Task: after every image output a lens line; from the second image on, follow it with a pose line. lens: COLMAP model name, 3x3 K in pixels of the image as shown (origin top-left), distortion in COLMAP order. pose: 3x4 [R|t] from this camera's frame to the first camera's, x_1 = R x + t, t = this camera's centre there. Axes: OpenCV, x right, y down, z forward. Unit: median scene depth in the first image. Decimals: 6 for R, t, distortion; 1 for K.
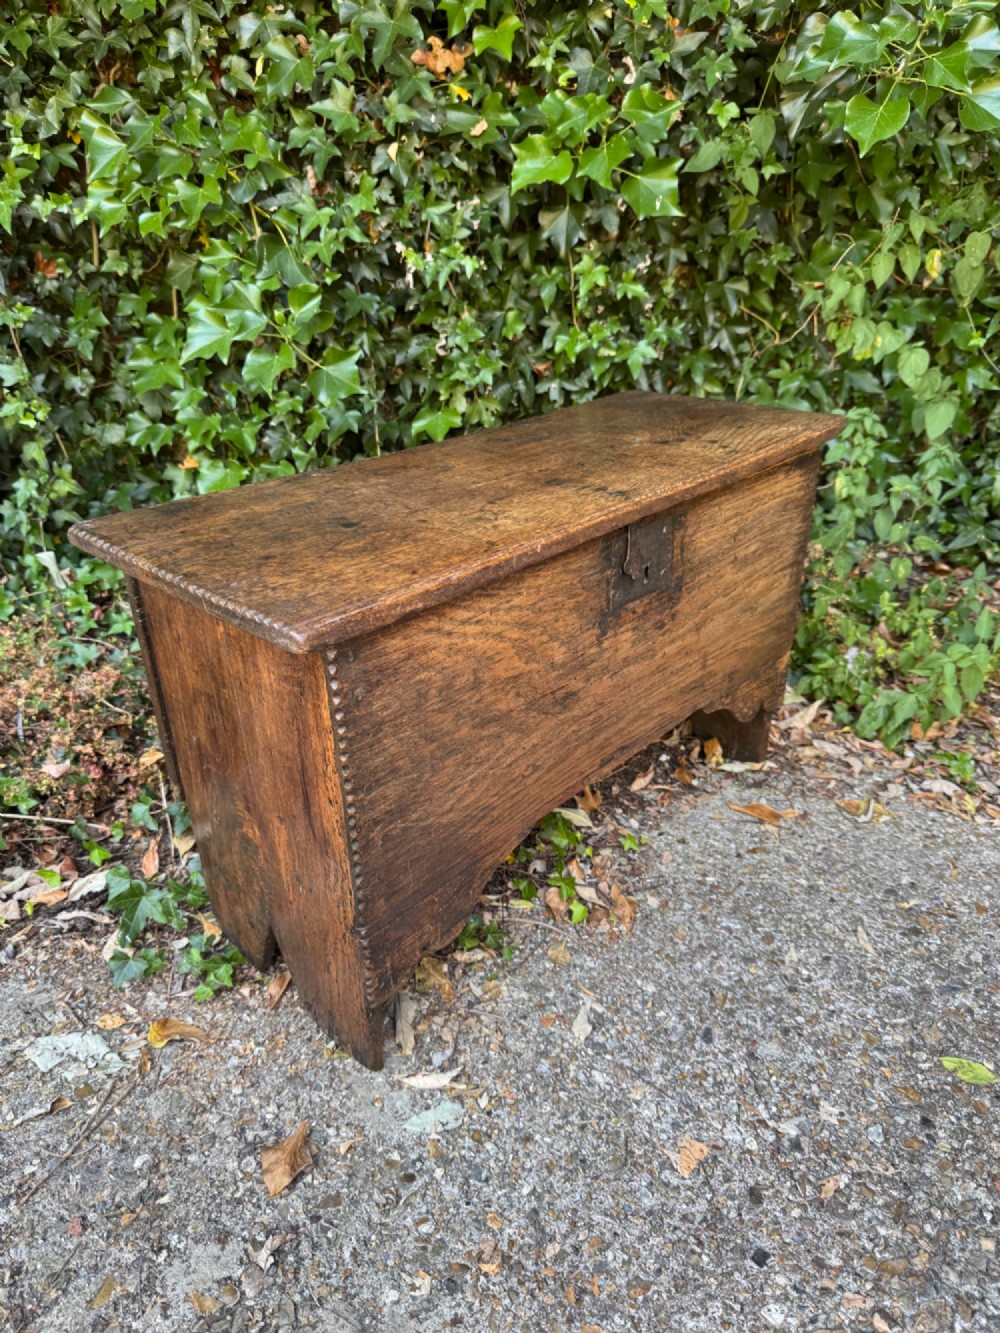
lens RADIAL K [[952.8, 0, 496.8], [0, 952.8, 671.3], [0, 0, 1]] dist [-0.008660, -0.006851]
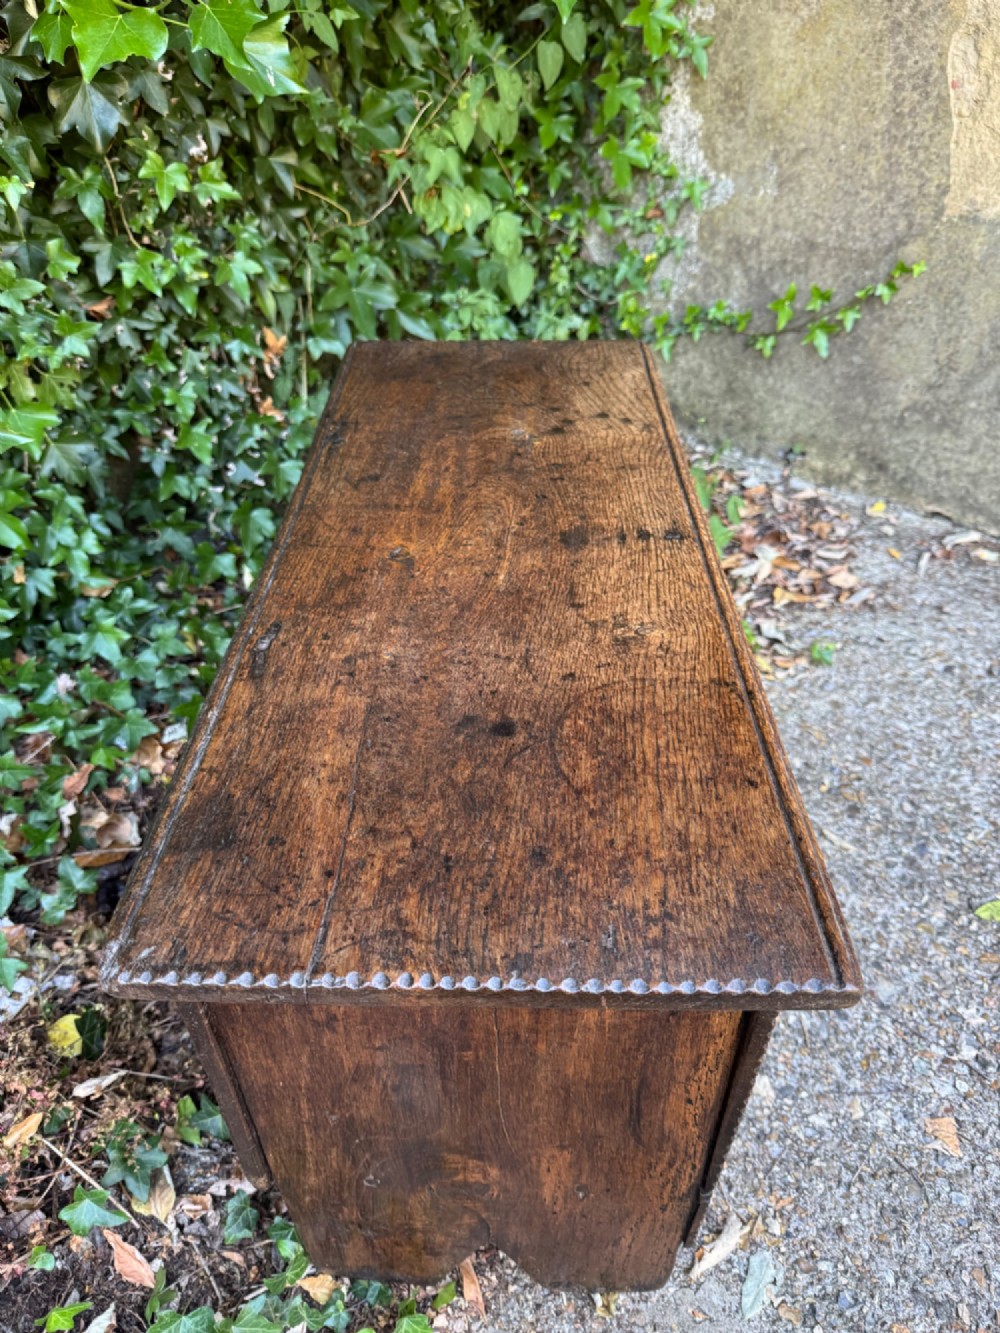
lens RADIAL K [[963.4, 0, 496.5], [0, 963.4, 673.7], [0, 0, 1]] dist [-0.011577, -0.004597]
pose [[0.737085, -0.402832, 0.542616, -0.339608], [0.295889, 0.914241, 0.276790, -0.251406], [-0.607582, -0.043464, 0.793067, 0.313838]]
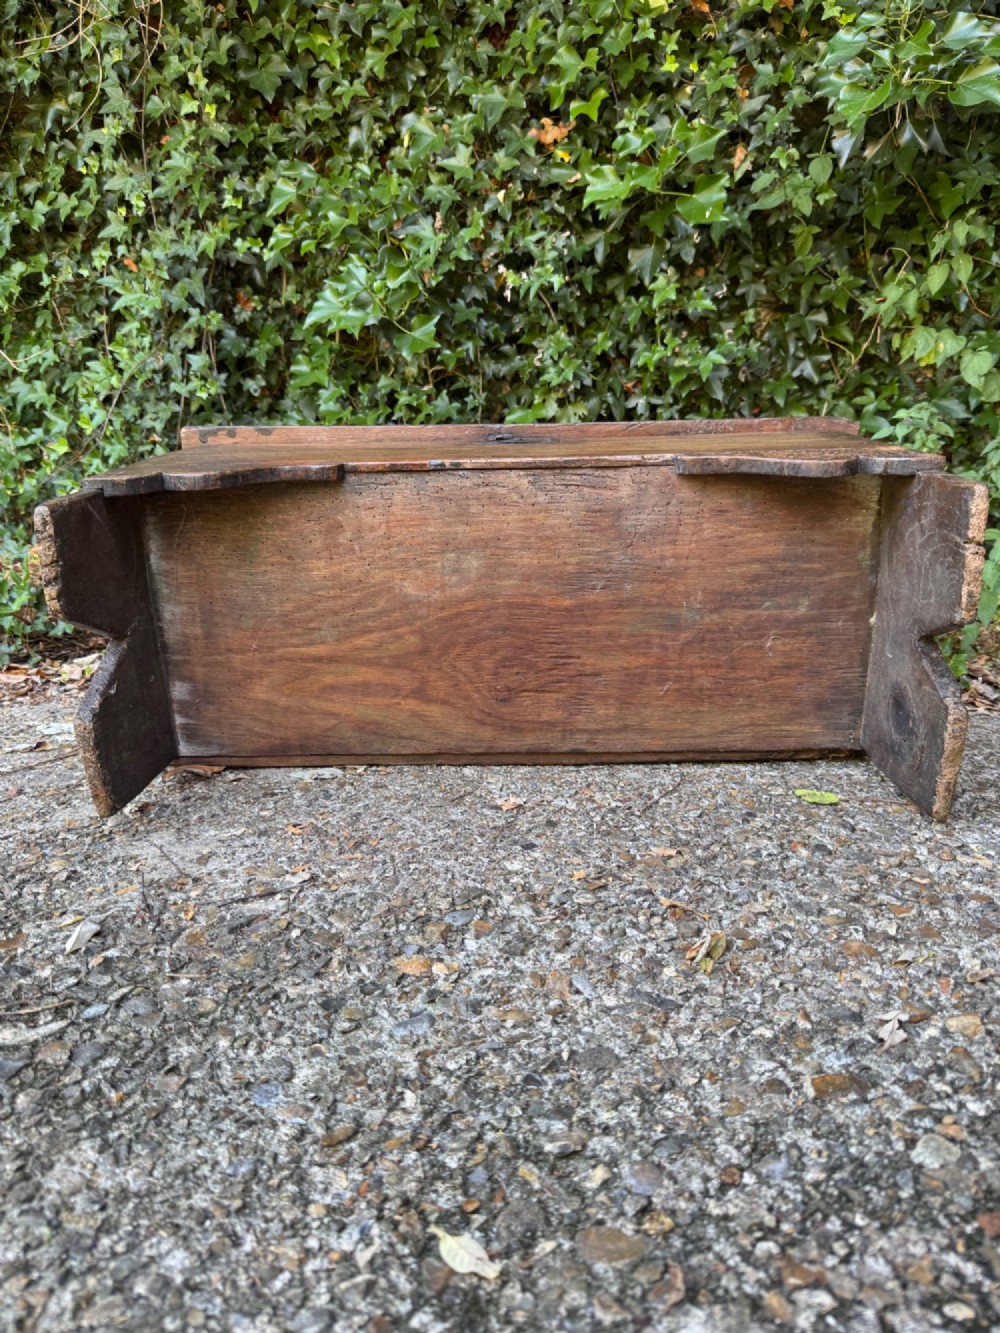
lens RADIAL K [[950.6, 0, 497.7], [0, 950.6, 668.9], [0, 0, 1]] dist [-0.007662, -0.005850]
pose [[0.964158, 0.066089, -0.256967, 0.293998], [-0.122672, 0.969790, -0.210854, 0.379478], [0.235269, 0.234819, 0.943138, -0.038540]]
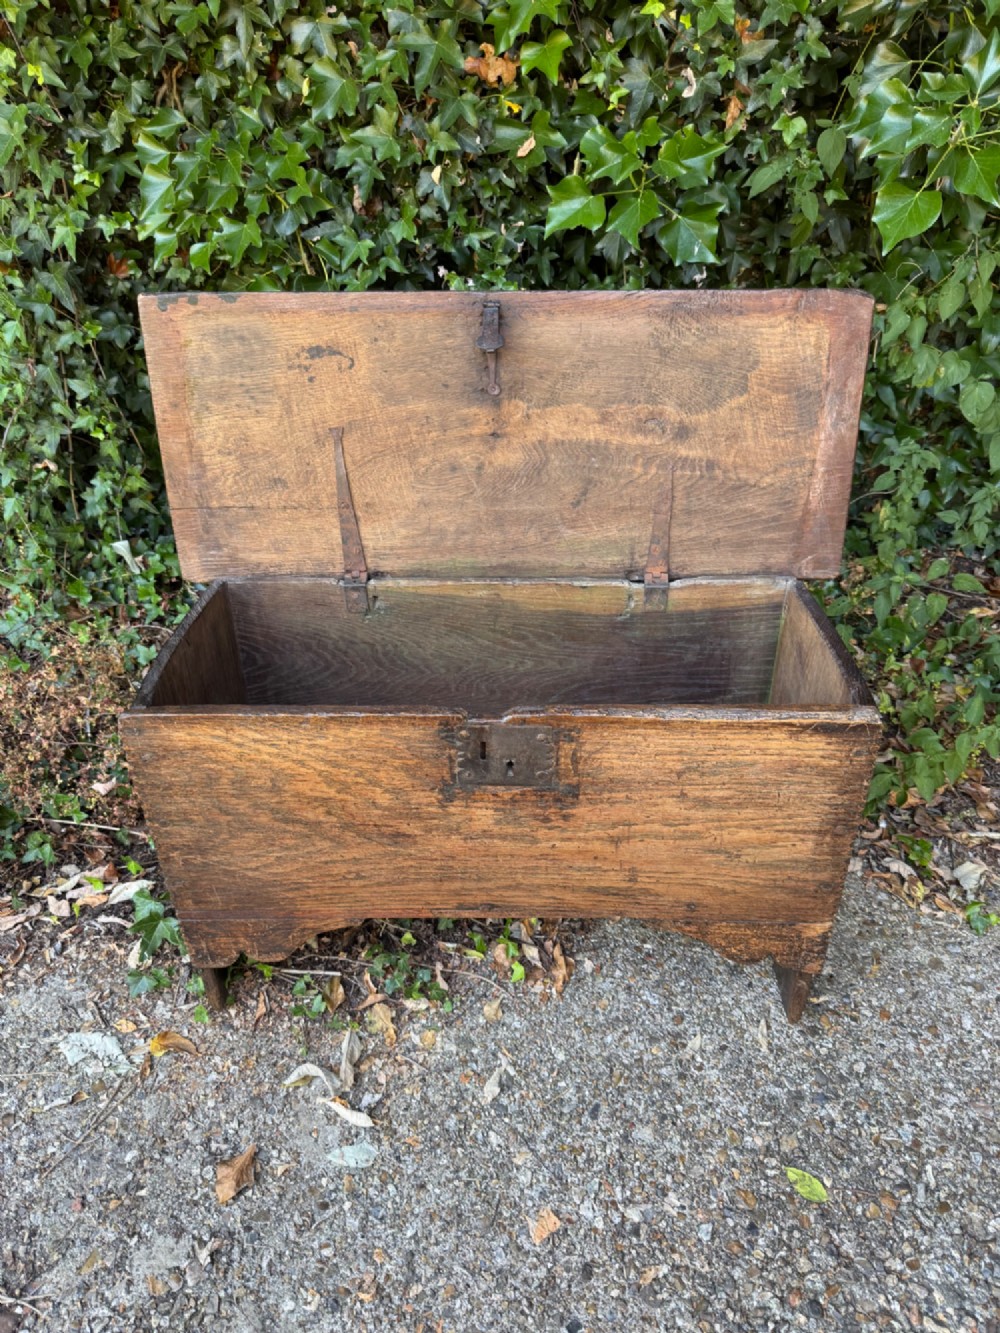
lens RADIAL K [[949.4, 0, 500.5], [0, 949.4, 668.5], [0, 0, 1]] dist [-0.007286, -0.002335]
pose [[0.987249, 0.088041, -0.132620, 0.157704], [-0.062771, 0.980933, 0.183928, -0.270740], [0.146284, -0.173259, 0.973952, -0.050710]]
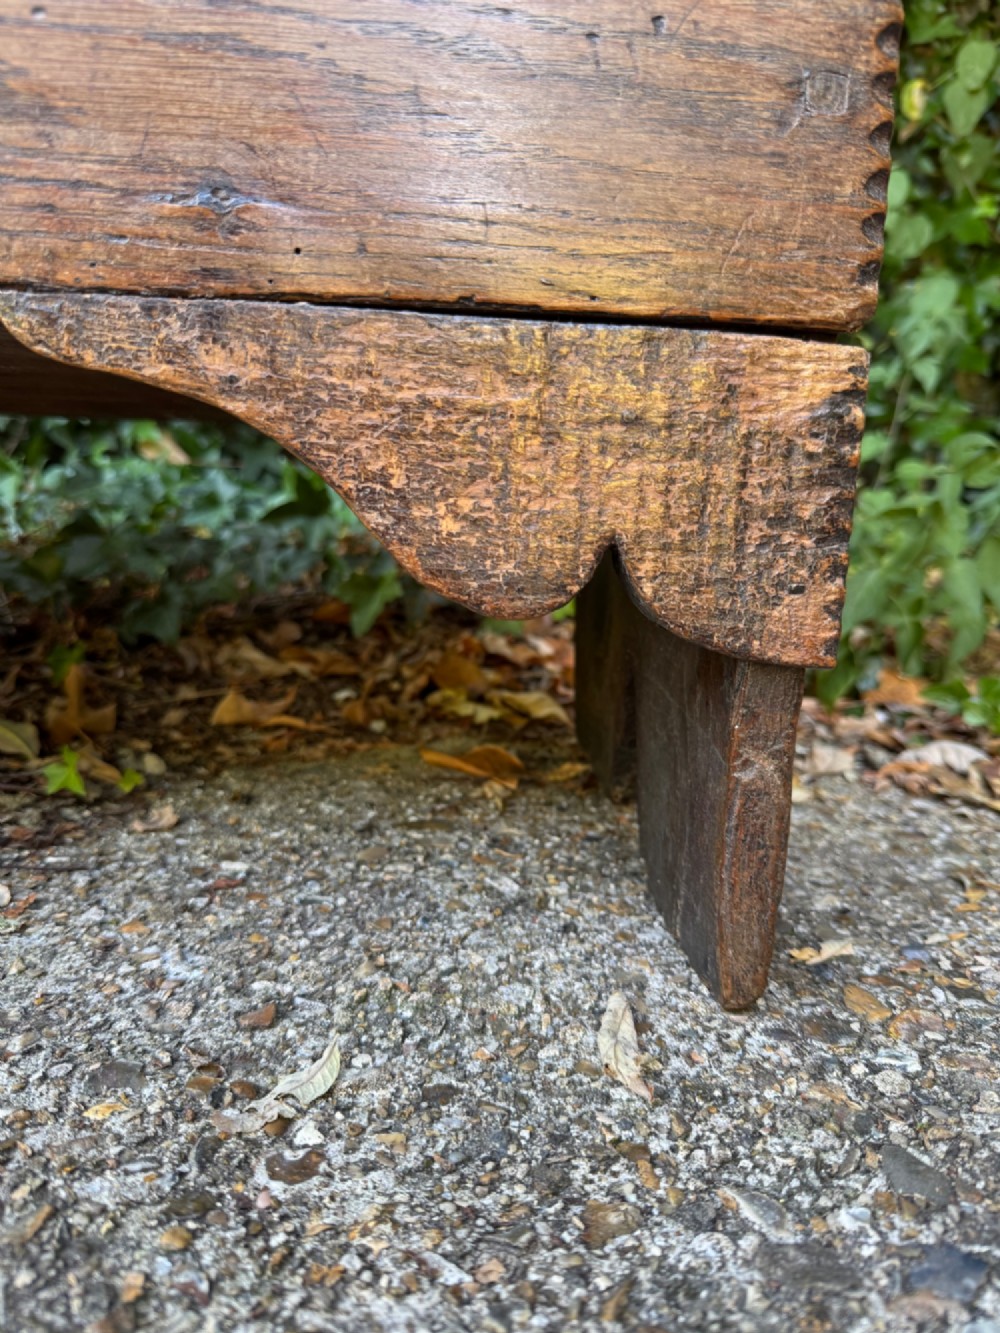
lens RADIAL K [[979.1, 0, 500.0], [0, 979.1, 666.5], [0, 0, 1]] dist [-0.003049, -0.035180]
pose [[0.997657, 0.062771, -0.027207, 0.293802], [-0.067526, 0.967345, -0.244302, 0.208335], [0.010983, 0.245566, 0.969318, 0.595798]]
